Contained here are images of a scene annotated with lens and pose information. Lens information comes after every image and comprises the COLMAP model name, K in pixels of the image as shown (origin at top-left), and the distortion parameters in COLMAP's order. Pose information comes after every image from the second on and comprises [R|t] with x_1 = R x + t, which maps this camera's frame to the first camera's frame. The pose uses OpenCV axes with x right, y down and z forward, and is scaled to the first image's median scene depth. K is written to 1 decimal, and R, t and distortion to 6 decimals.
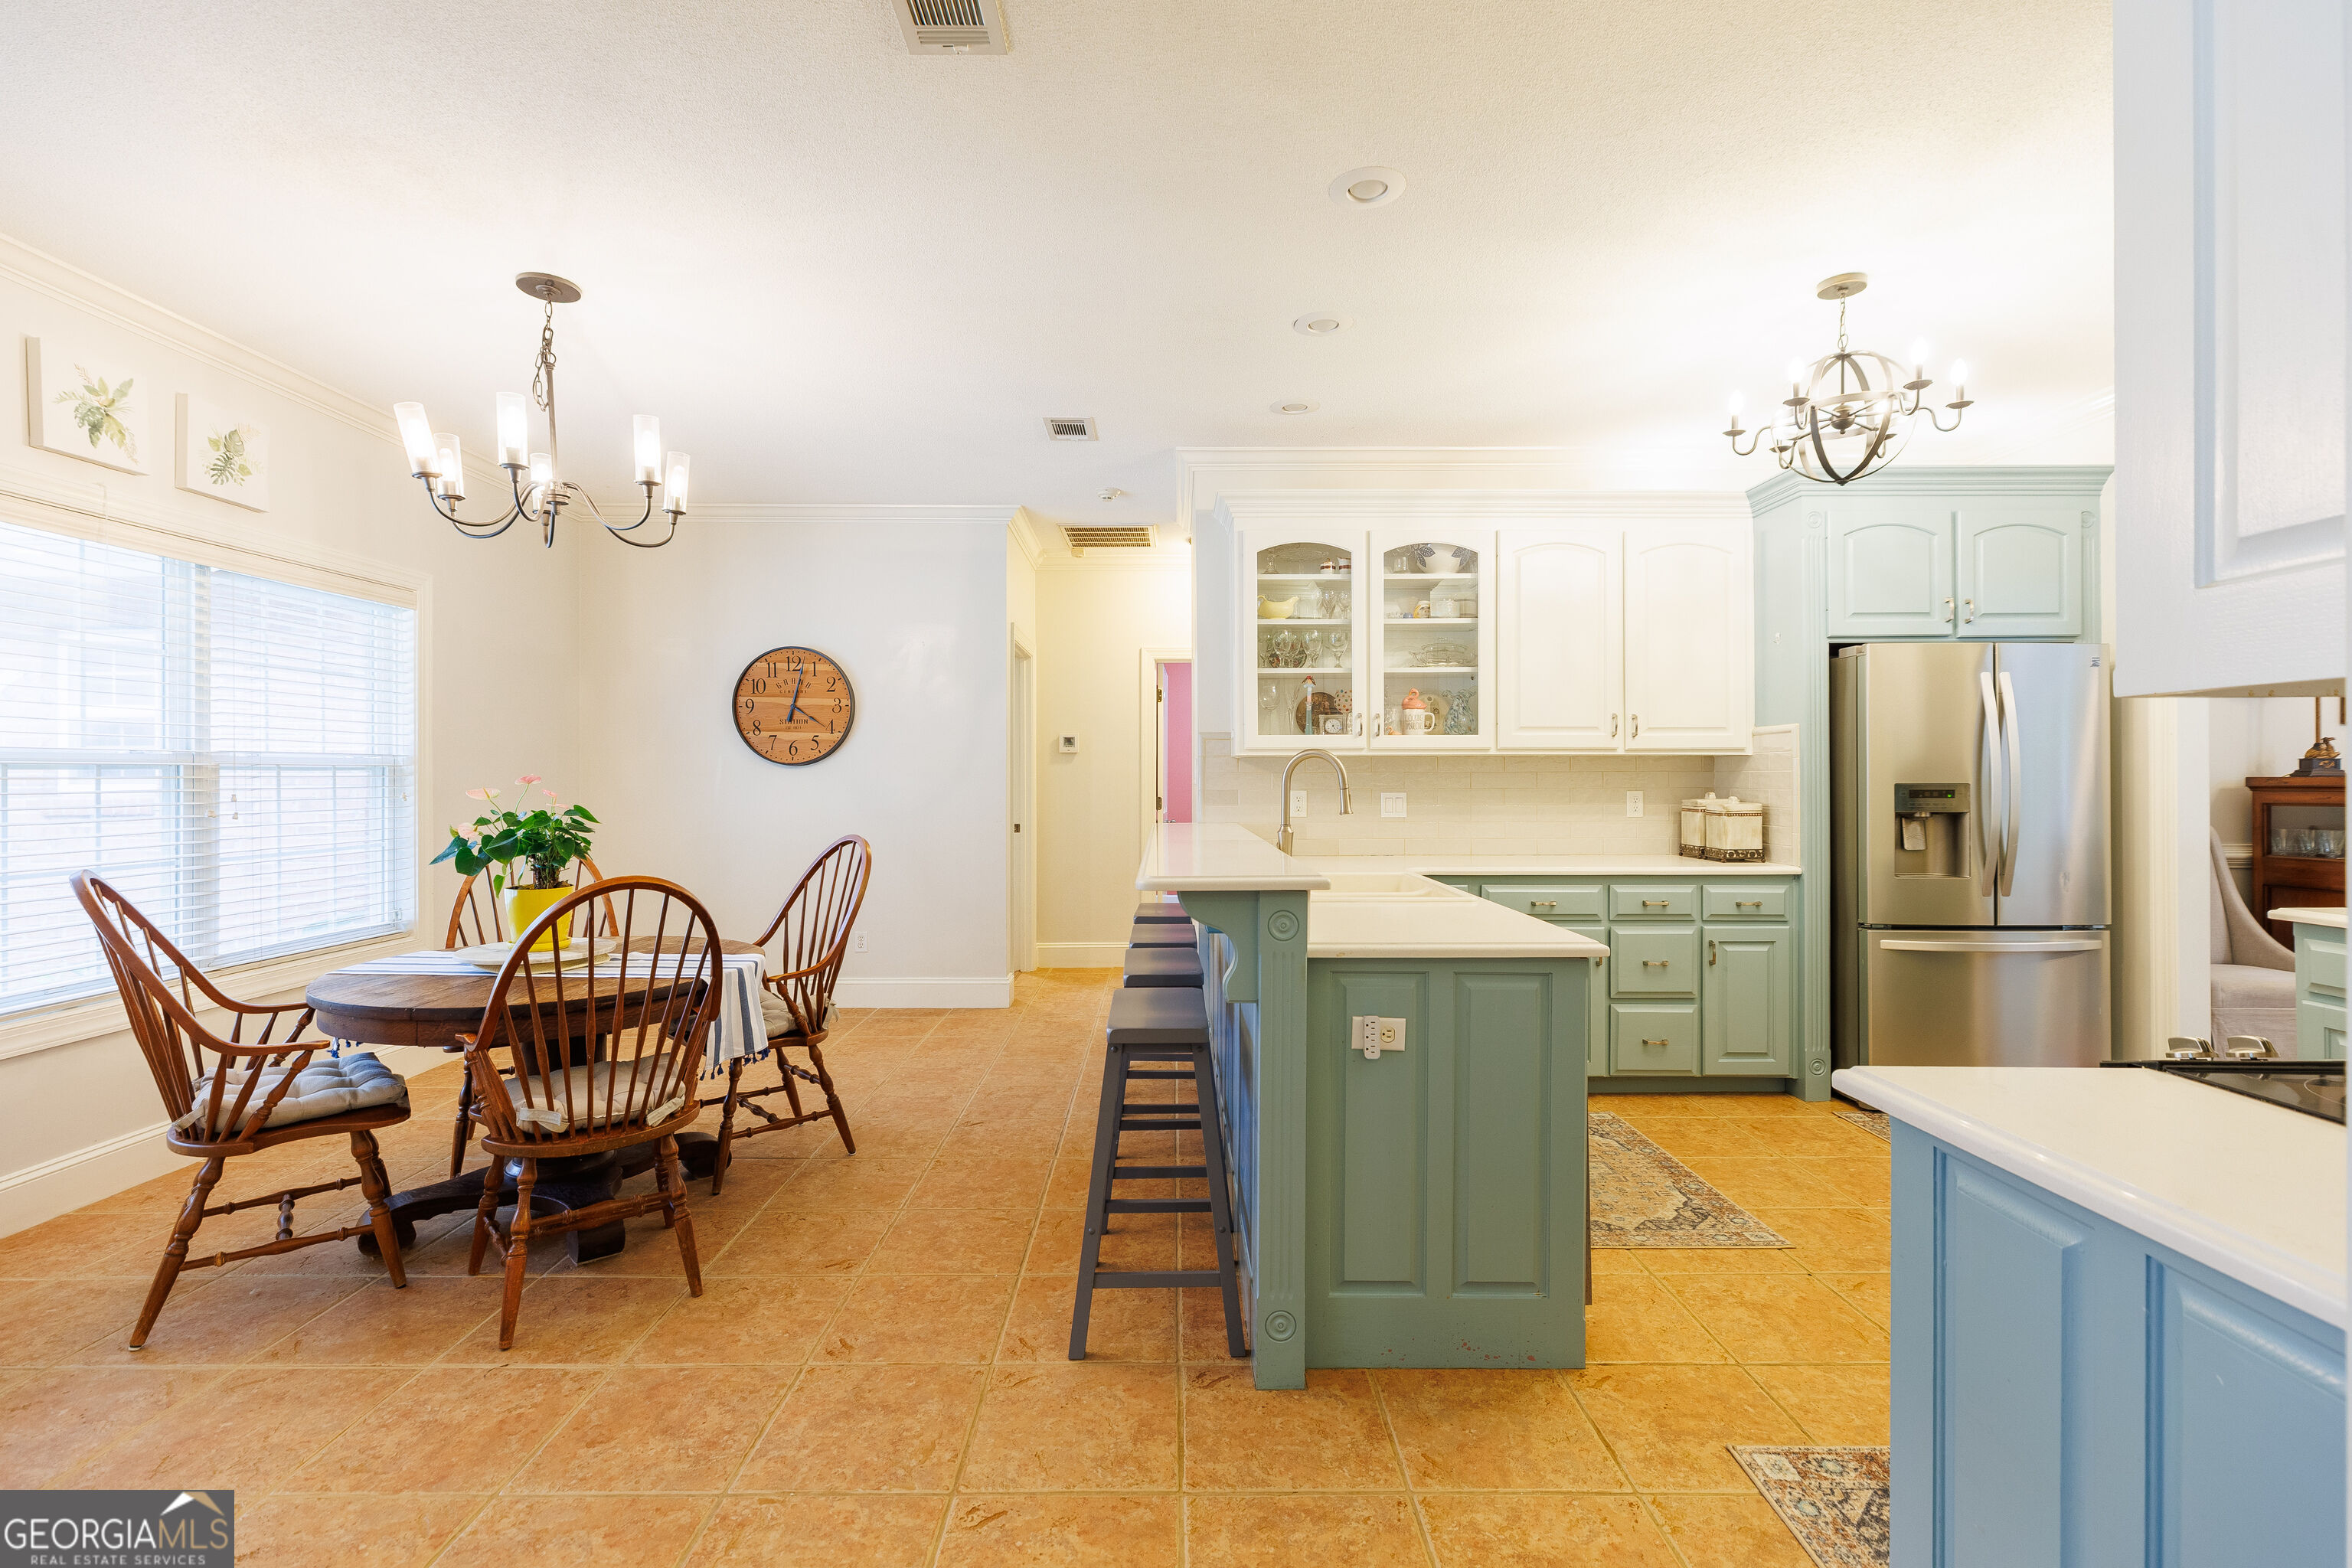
lens RADIAL K [[1039.4, 0, 1180.9], [0, 1039.4, 773.6], [0, 0, 1]] dist [0.004617, -0.001274]
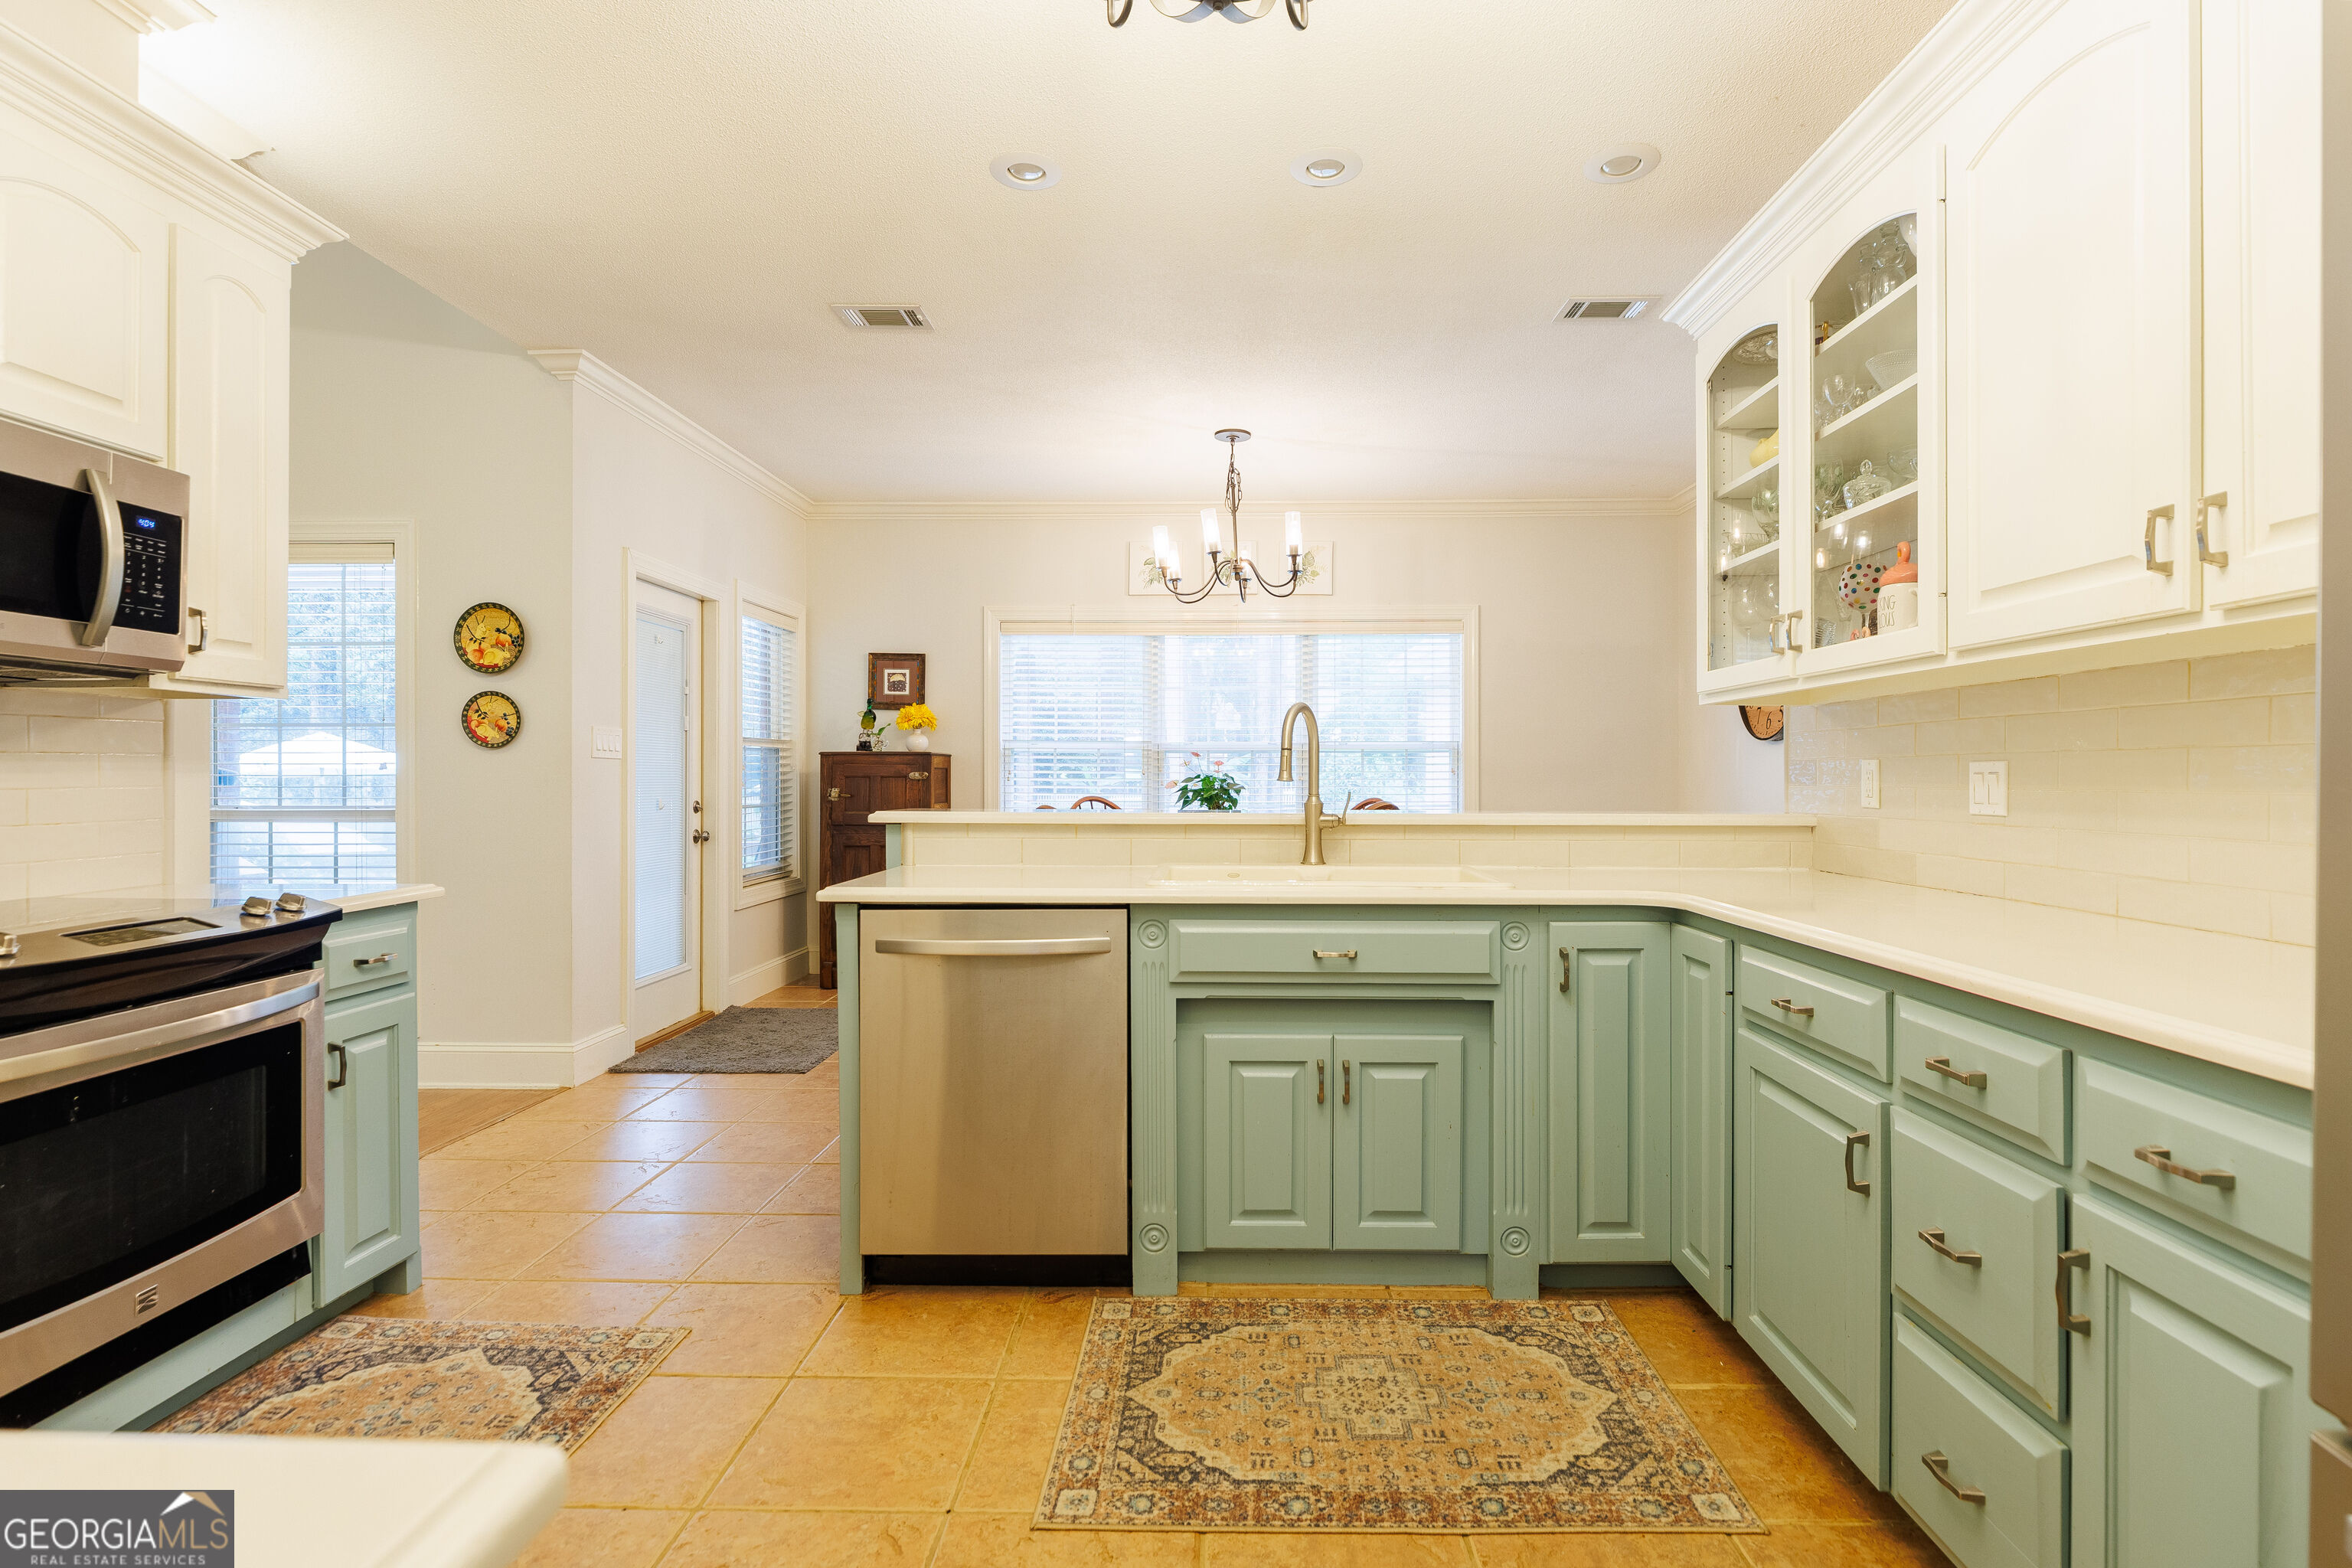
lens RADIAL K [[1187.1, 0, 1216.9], [0, 1187.1, 771.6], [0, 0, 1]] dist [0.003624, 0.000476]
pose [[-0.033081, -0.004005, -0.999445, 1.033200], [0.002933, 0.999987, -0.004104, 0.033186], [0.999448, -0.003067, -0.033069, 0.933535]]
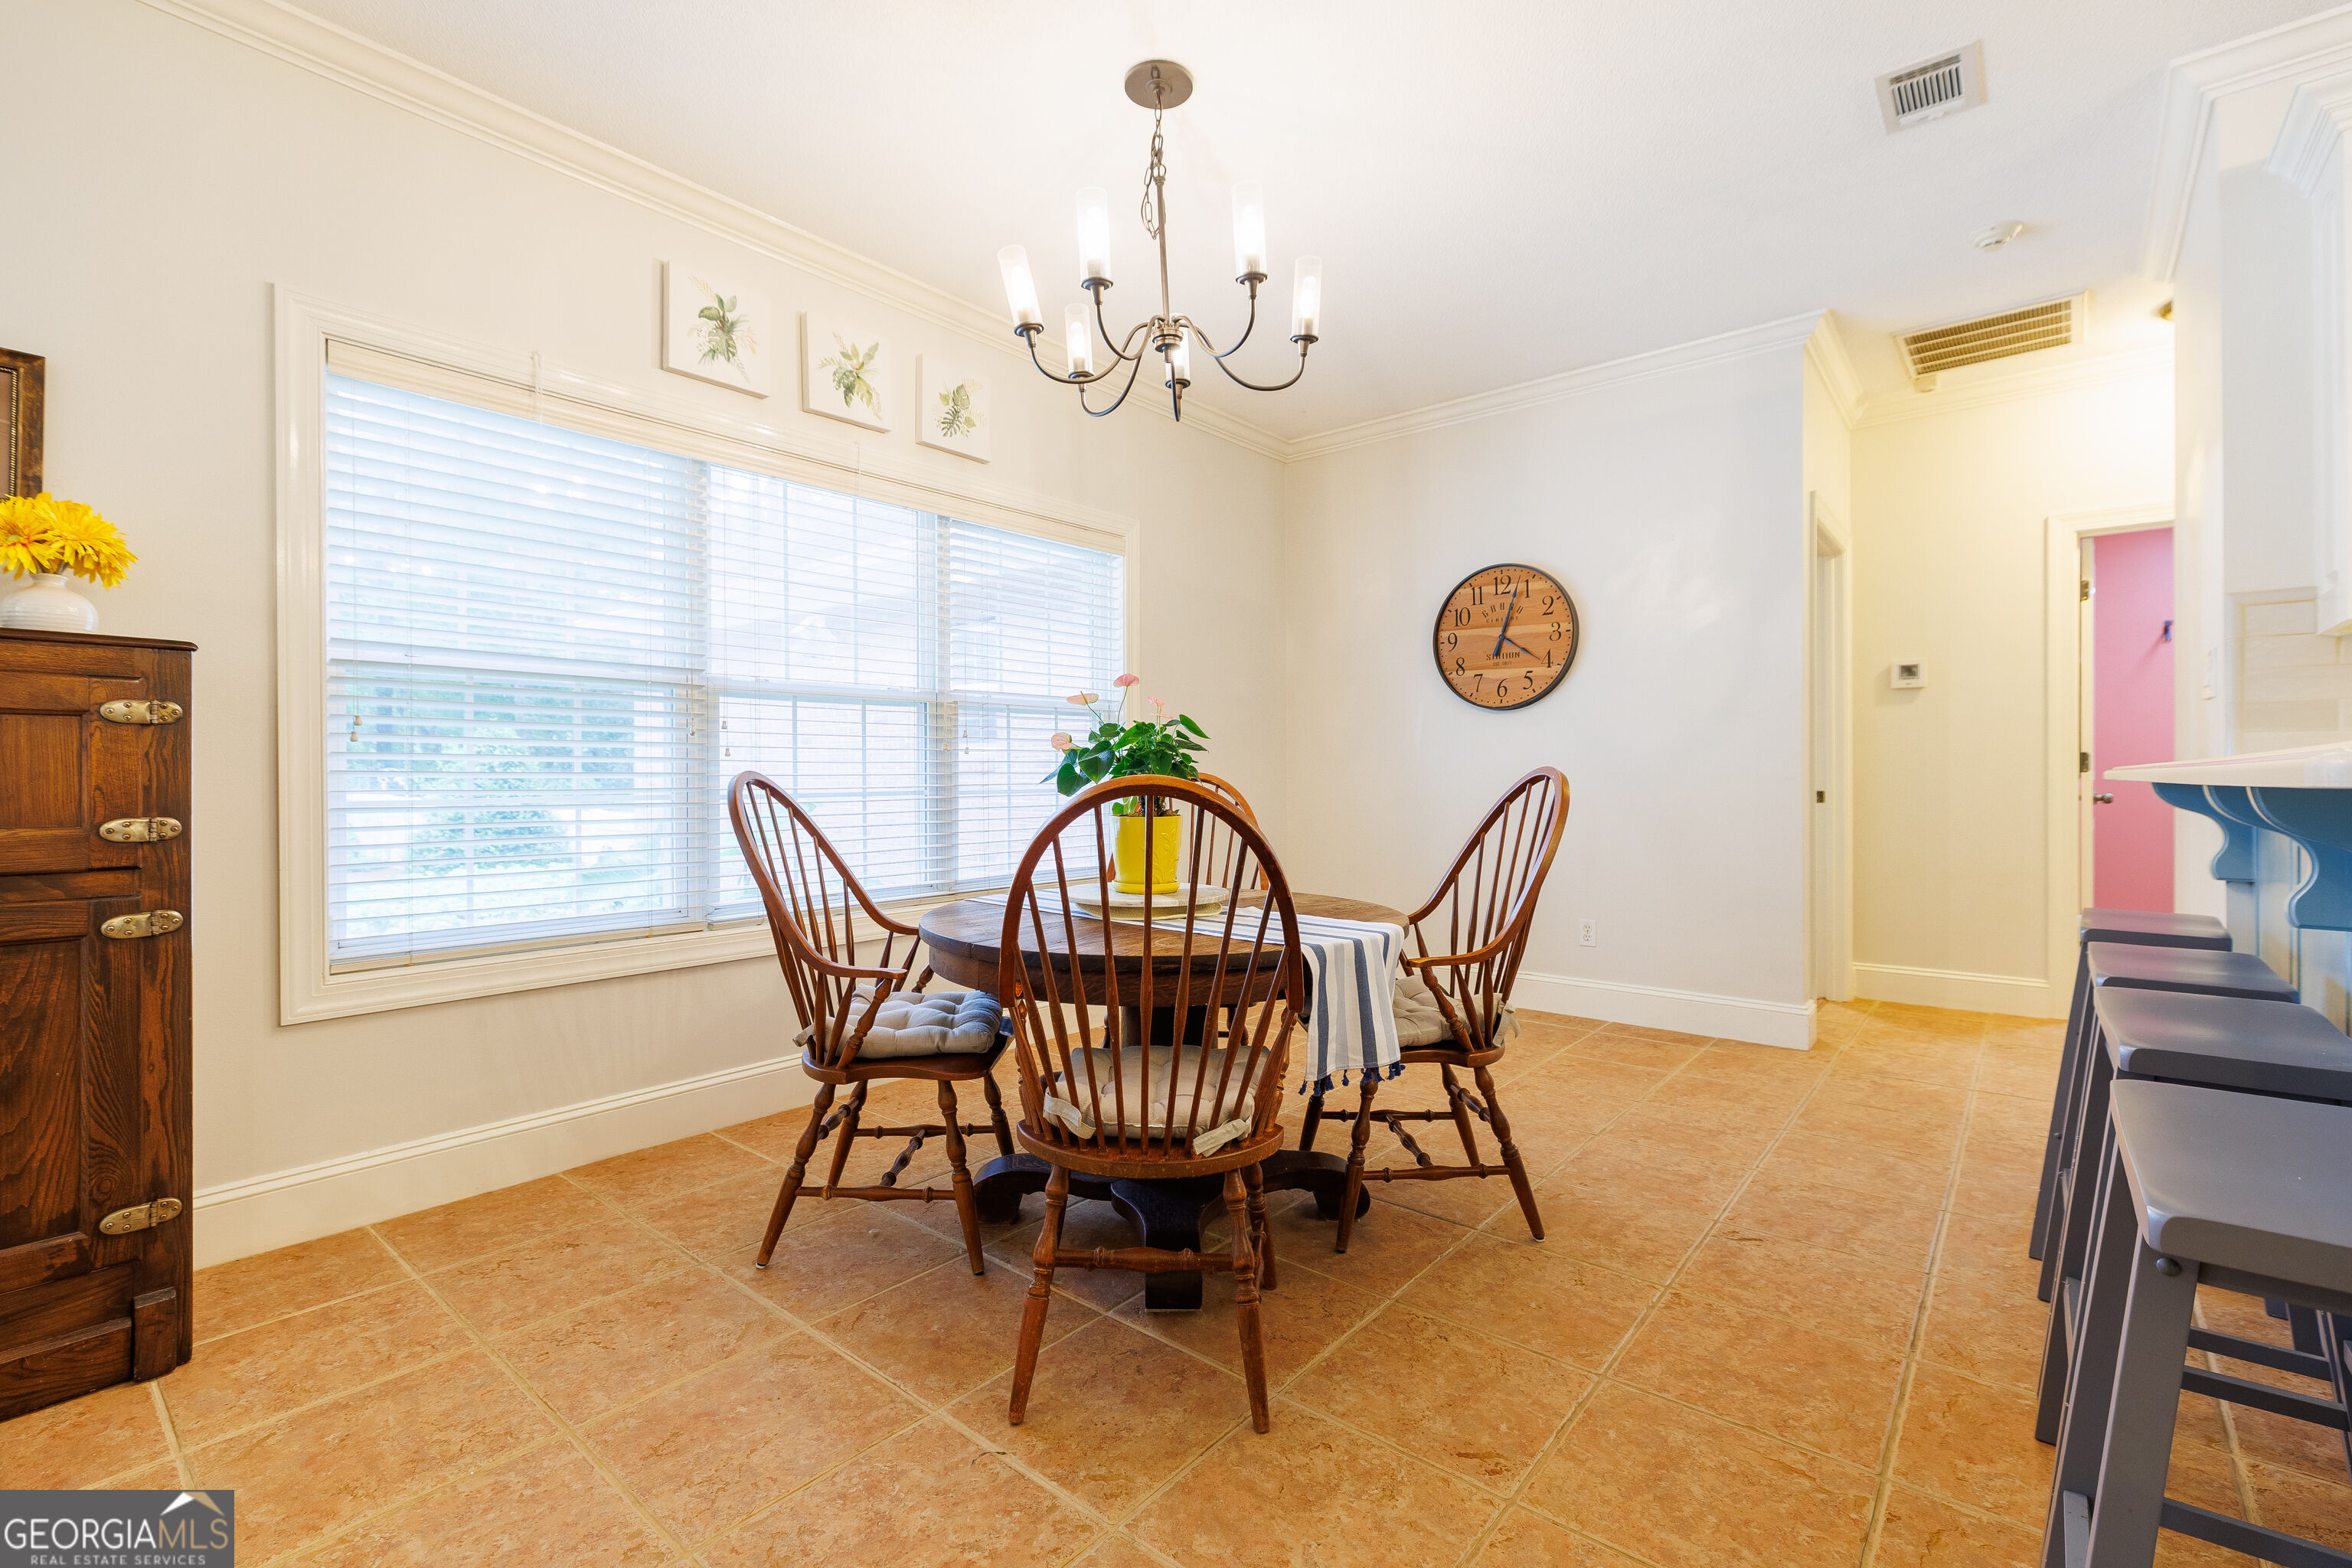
lens RADIAL K [[1039.4, 0, 1176.7], [0, 1039.4, 775.8], [0, 0, 1]] dist [0.004617, -0.001274]
pose [[0.760403, -0.001161, -0.649450, -0.060478], [0.005081, 0.999978, 0.004162, 0.065837], [0.649432, -0.006465, 0.760393, 0.350930]]
